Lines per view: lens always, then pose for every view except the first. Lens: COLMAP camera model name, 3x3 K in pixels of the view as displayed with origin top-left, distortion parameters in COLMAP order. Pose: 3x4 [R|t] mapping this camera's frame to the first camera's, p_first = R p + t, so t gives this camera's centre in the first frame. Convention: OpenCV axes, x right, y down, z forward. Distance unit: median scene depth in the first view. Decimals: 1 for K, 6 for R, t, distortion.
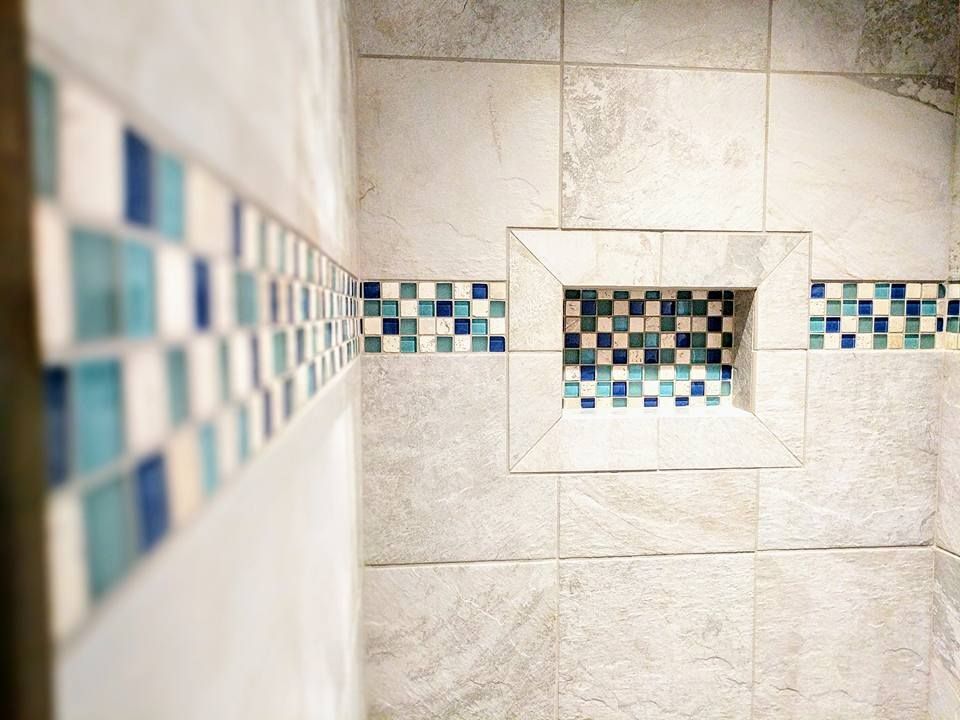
lens RADIAL K [[721.3, 0, 483.5], [0, 721.3, 362.4], [0, 0, 1]] dist [0.011739, -0.008493]
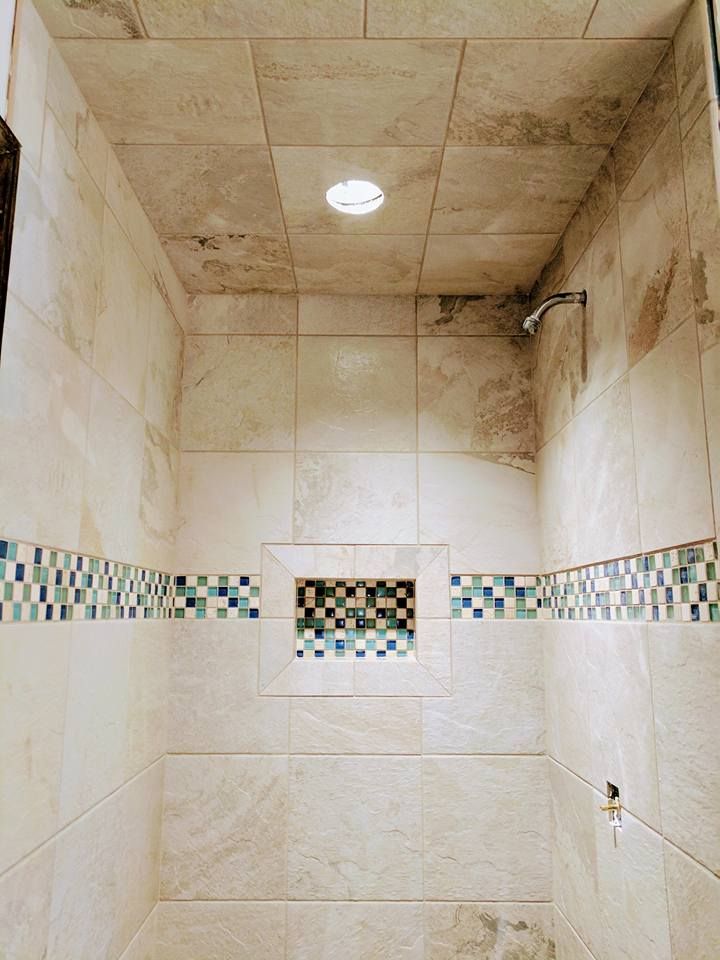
lens RADIAL K [[721.3, 0, 356.9], [0, 721.3, 477.7], [0, 0, 1]] dist [0.011739, -0.008493]
pose [[0.993859, -0.017350, -0.109287, 0.427947], [-0.010998, 0.967254, -0.253573, 0.088418], [0.110108, 0.253218, 0.961123, -0.628839]]
